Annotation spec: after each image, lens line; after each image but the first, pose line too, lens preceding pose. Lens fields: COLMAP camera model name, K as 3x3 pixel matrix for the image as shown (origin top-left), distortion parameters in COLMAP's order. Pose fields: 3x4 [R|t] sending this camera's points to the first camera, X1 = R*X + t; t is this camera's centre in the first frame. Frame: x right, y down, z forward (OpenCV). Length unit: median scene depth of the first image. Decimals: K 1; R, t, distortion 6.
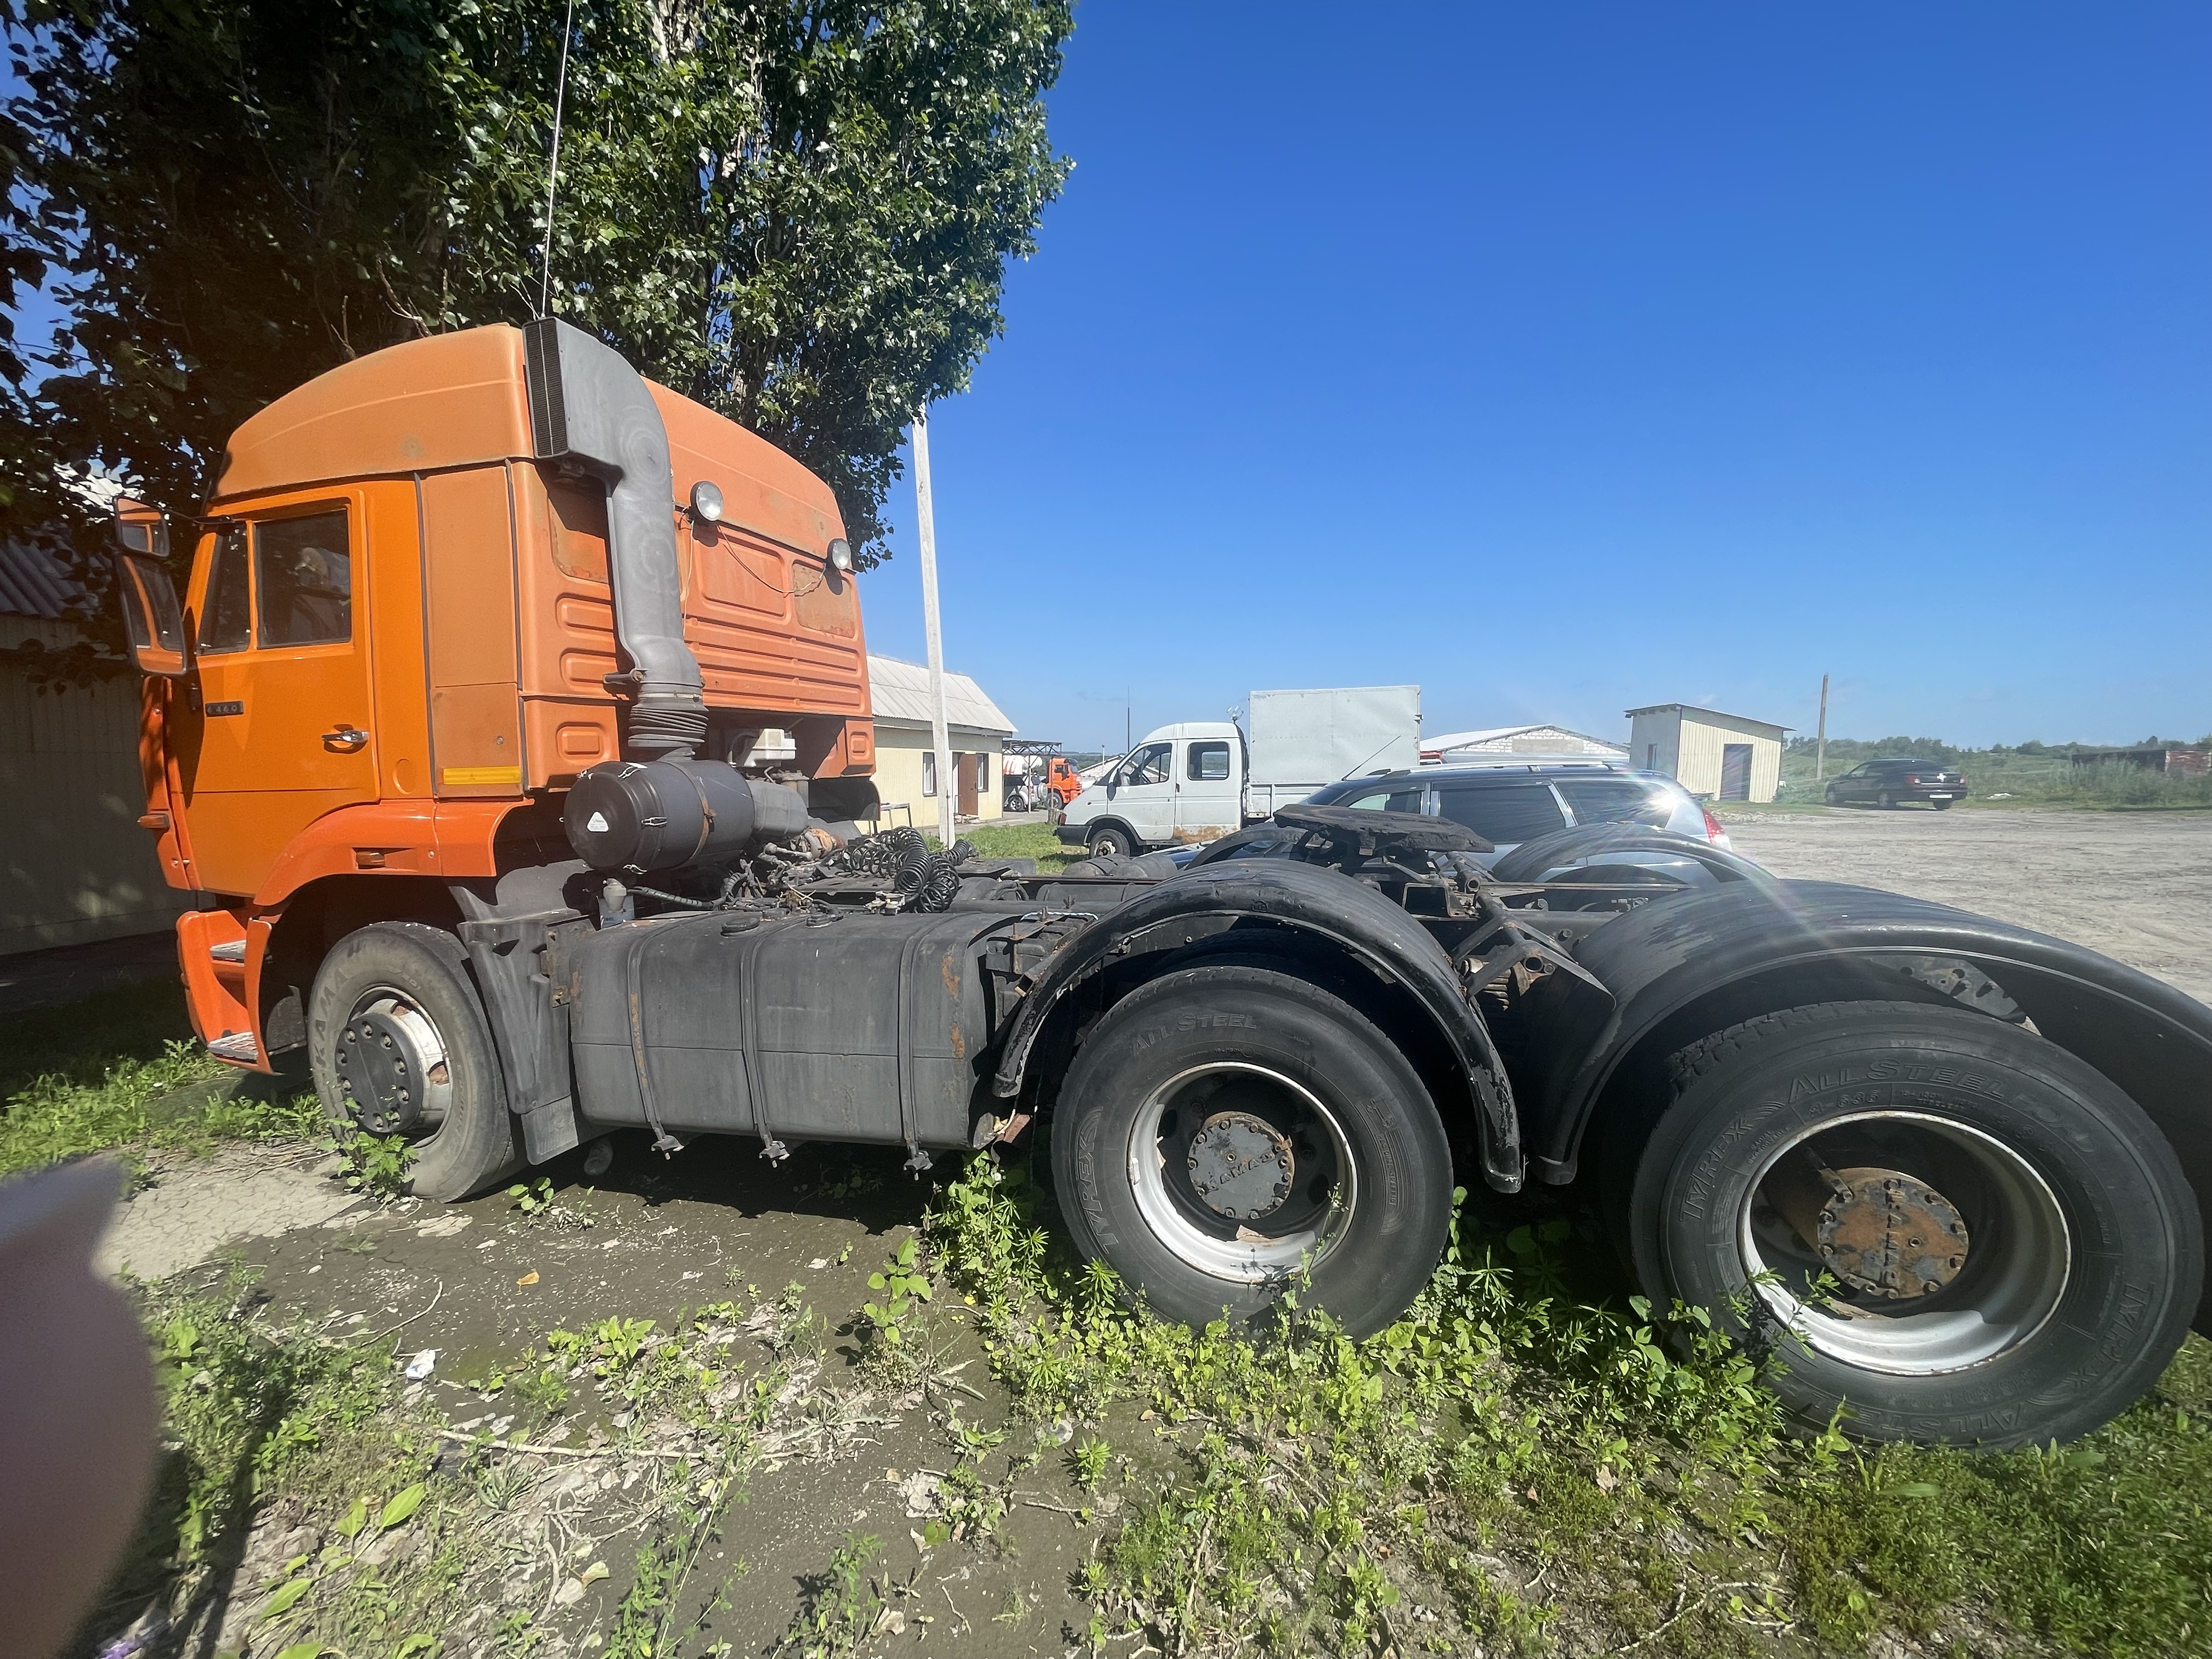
lens RADIAL K [[890.1, 0, 1109.8], [0, 890.1, 829.4], [0, 0, 1]] dist [-0.000304, -0.000015]
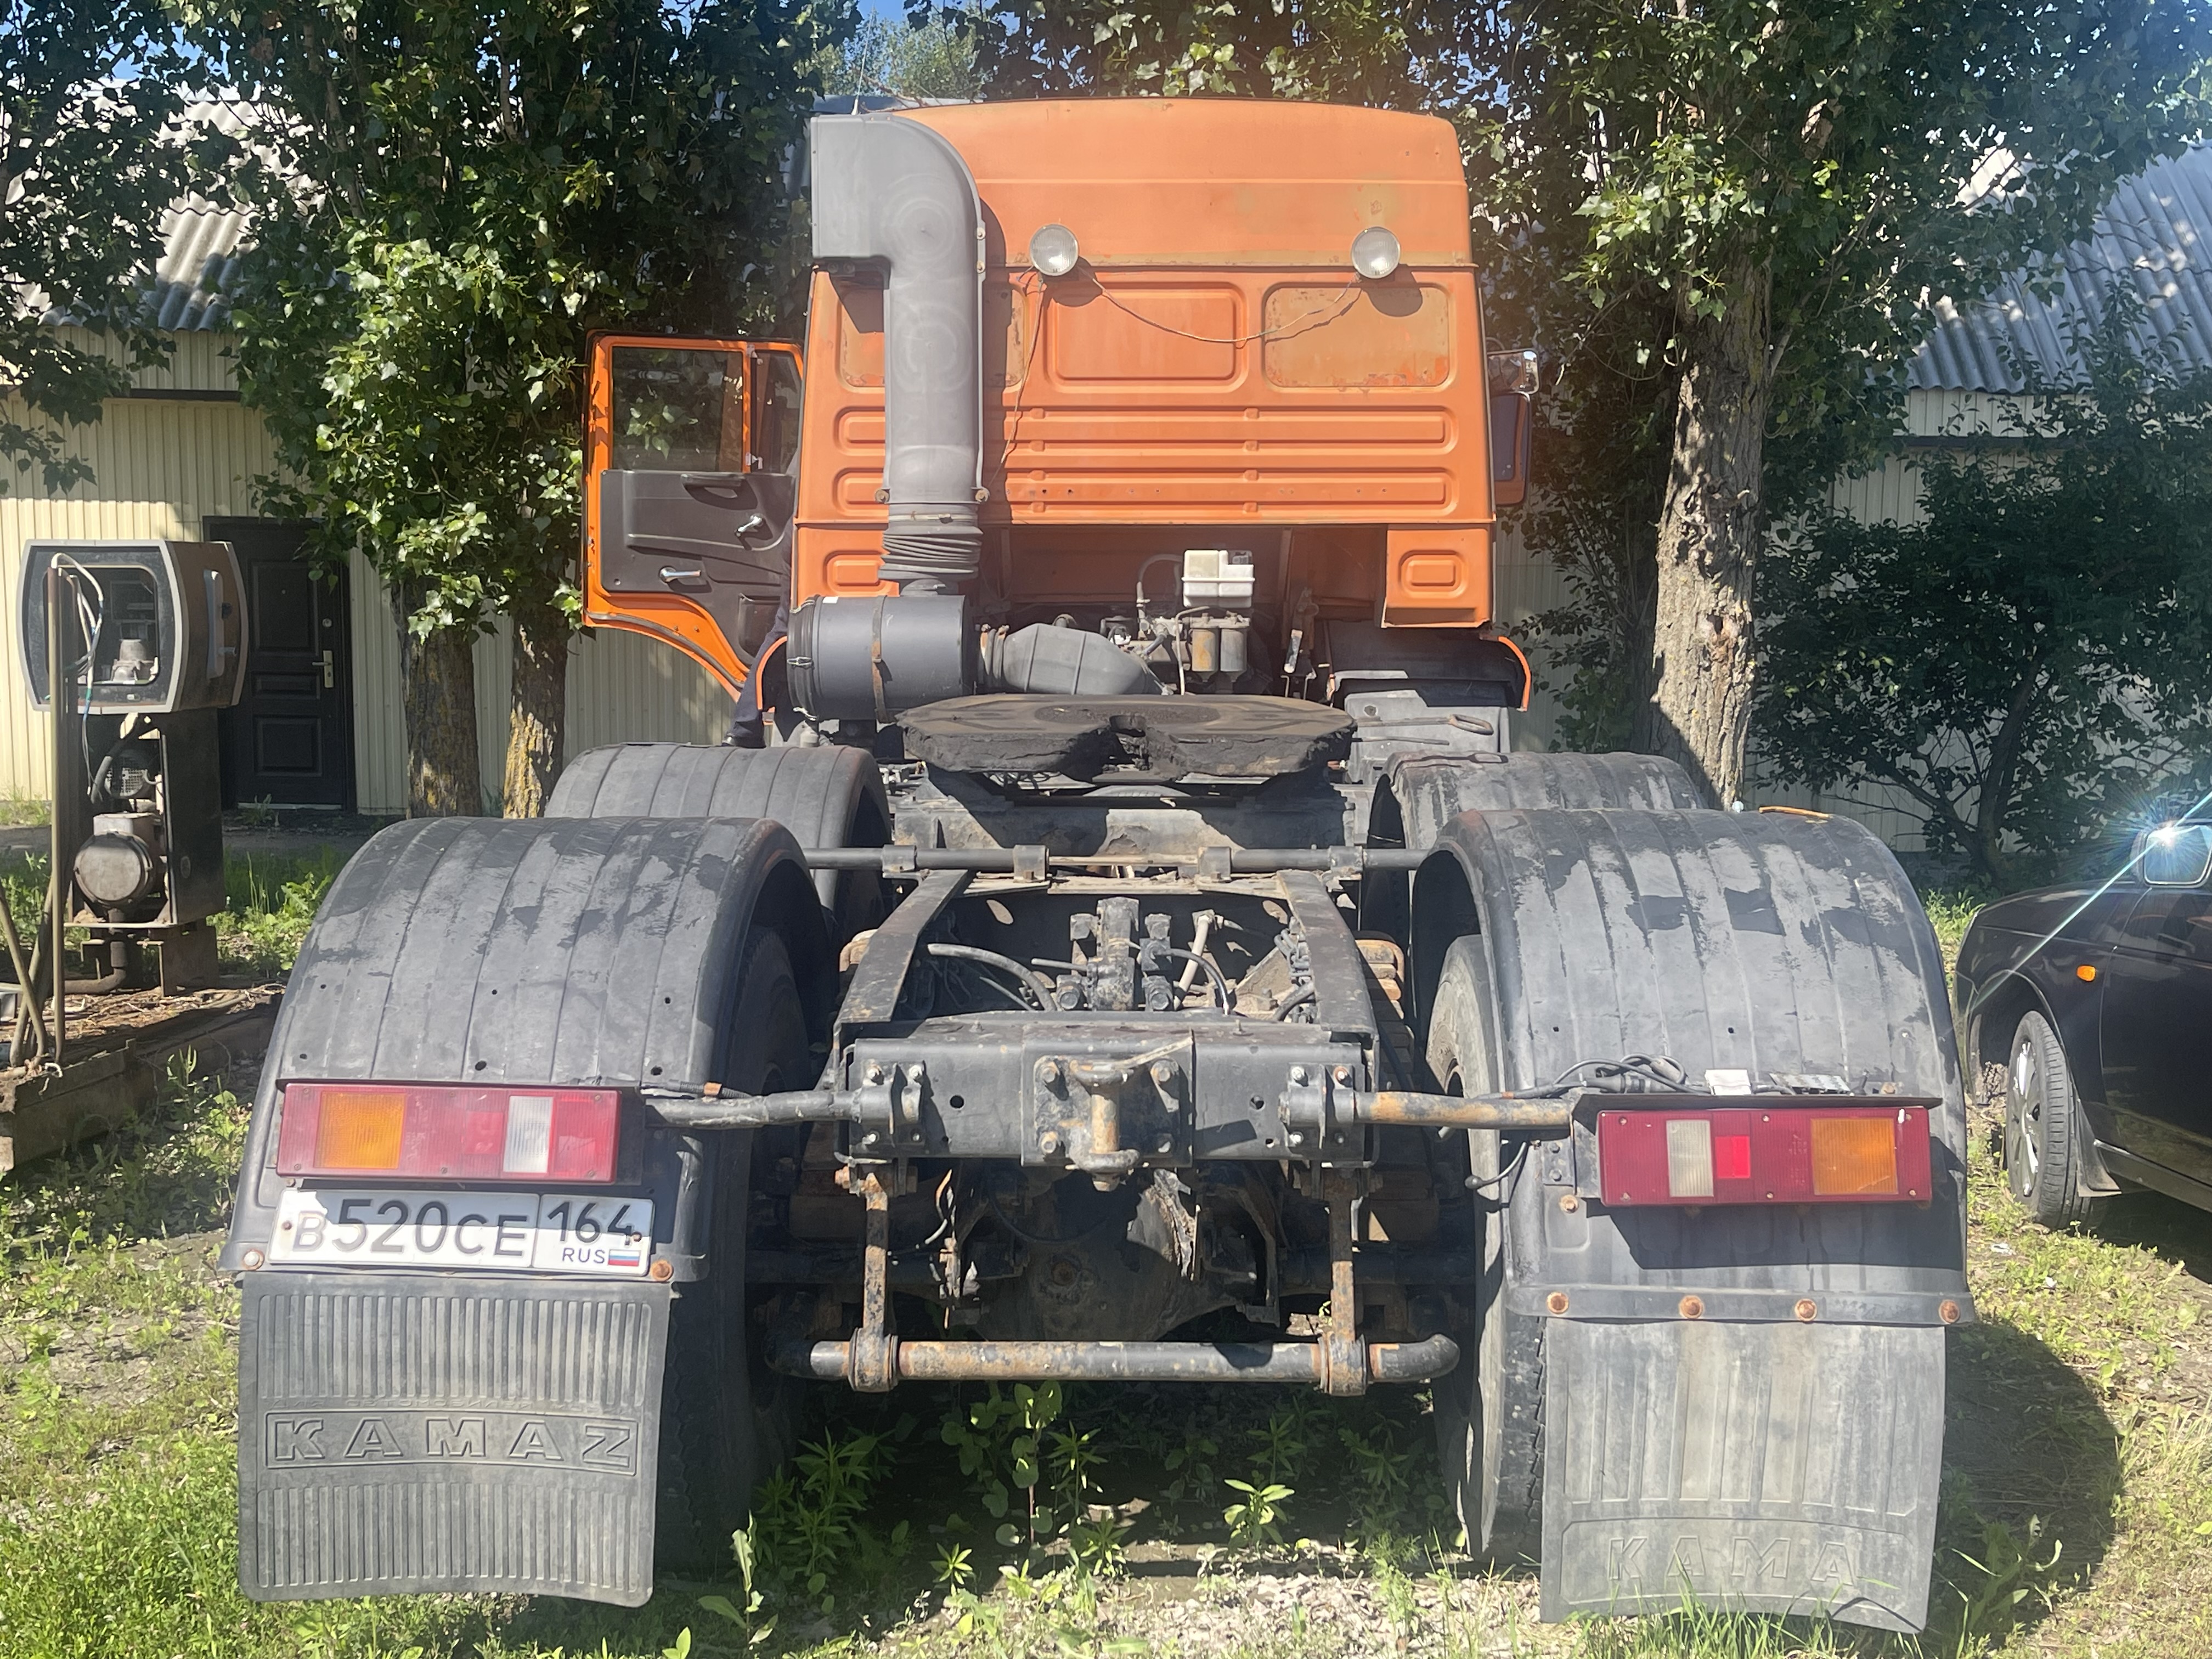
lens RADIAL K [[2446.1, 0, 1105.2], [0, 2446.1, 831.2], [0, 0, 1]] dist [0.019367, 0.000000]
pose [[0.250967, 0.114752, -0.961170, 1.411451], [-0.087886, 0.991549, 0.095431, -0.073415], [0.963998, 0.060523, 0.258931, 0.470906]]
